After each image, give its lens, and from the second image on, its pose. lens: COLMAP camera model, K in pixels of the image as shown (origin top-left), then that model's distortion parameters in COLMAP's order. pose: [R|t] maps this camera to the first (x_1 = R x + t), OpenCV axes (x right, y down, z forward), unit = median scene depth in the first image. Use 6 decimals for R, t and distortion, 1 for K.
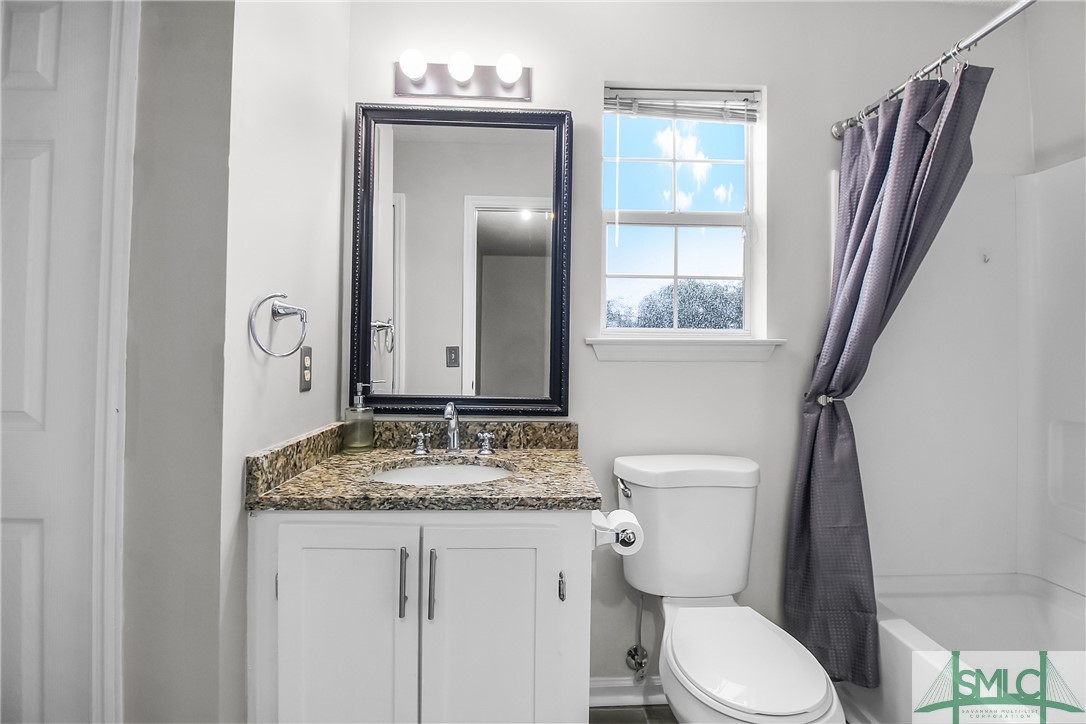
lens RADIAL K [[509.3, 0, 552.6], [0, 509.3, 354.5], [0, 0, 1]] dist [-0.004738, -0.009799]
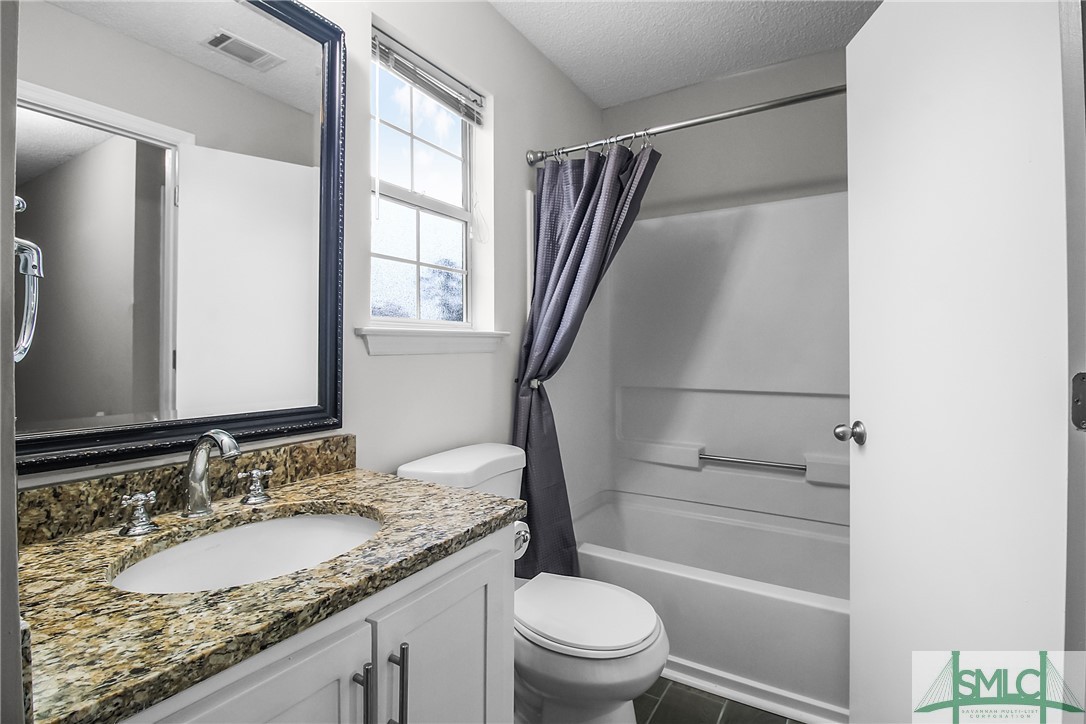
lens RADIAL K [[509.3, 0, 552.9], [0, 509.3, 354.7], [0, 0, 1]] dist [-0.004738, -0.009799]
pose [[0.549558, -0.022140, 0.835162, -0.441915], [0.007706, 0.999741, 0.021433, -0.003734], [-0.835420, -0.005343, 0.549586, 0.314532]]
